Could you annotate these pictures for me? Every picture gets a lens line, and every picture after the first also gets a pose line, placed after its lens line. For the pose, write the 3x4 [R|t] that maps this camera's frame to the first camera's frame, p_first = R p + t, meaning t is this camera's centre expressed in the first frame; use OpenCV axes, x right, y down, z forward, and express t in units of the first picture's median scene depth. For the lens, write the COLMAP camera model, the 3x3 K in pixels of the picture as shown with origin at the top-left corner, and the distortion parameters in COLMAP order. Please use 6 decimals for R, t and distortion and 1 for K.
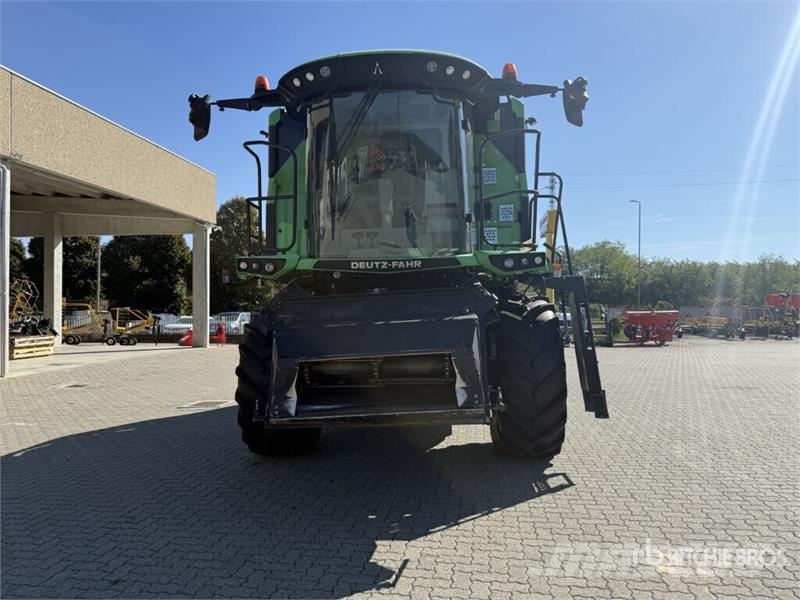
lens RADIAL K [[547.8, 0, 393.1], [0, 547.8, 298.5], [0, 0, 1]] dist [0.066704, -0.103860]
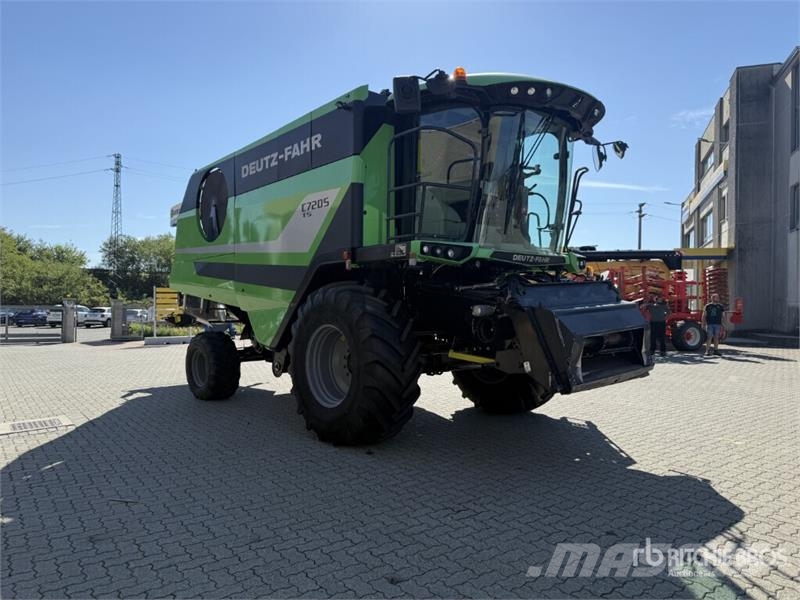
lens RADIAL K [[564.8, 0, 400.0], [0, 564.8, 300.0], [0, 0, 1]] dist [0.060079, -0.064907]
pose [[0.701545, 0.015194, 0.712463, -1.158390], [-0.030340, 0.999503, 0.008559, 0.028019], [-0.711979, -0.027621, 0.701657, 0.351022]]
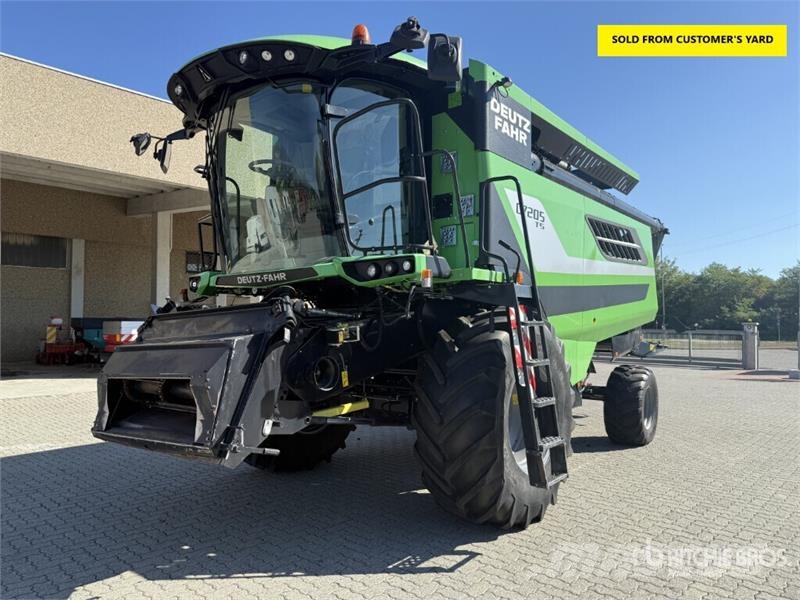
lens RADIAL K [[564.8, 0, 400.0], [0, 564.8, 300.0], [0, 0, 1]] dist [0.060079, -0.064907]
pose [[0.820673, -0.014297, -0.571220, 0.763999], [0.008621, 0.999883, -0.012640, -0.012036], [0.571334, 0.005449, 0.820700, 0.371853]]
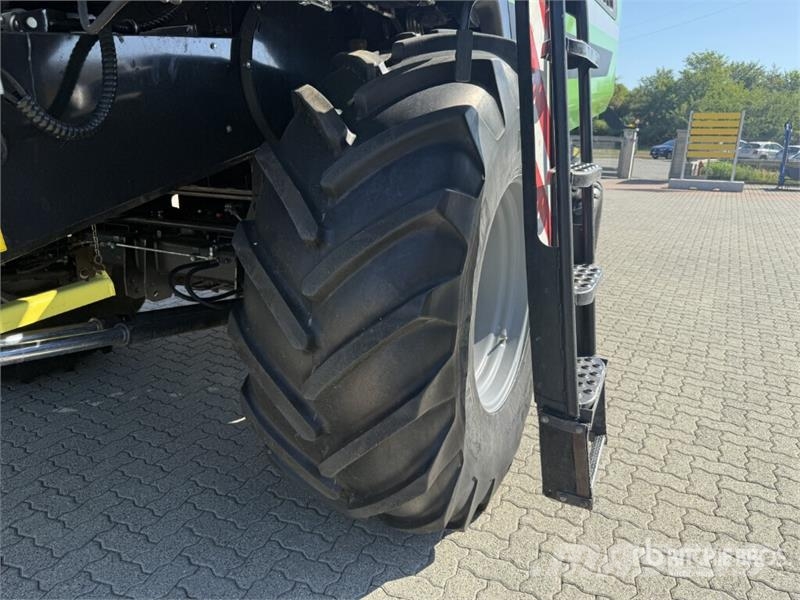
lens RADIAL K [[564.8, 0, 400.0], [0, 564.8, 300.0], [0, 0, 1]] dist [0.060079, -0.064907]
pose [[0.929762, 0.129902, -0.344482, 0.454007], [-0.016447, 0.949405, 0.313624, 0.044667], [0.367793, -0.285930, 0.884857, 0.893300]]
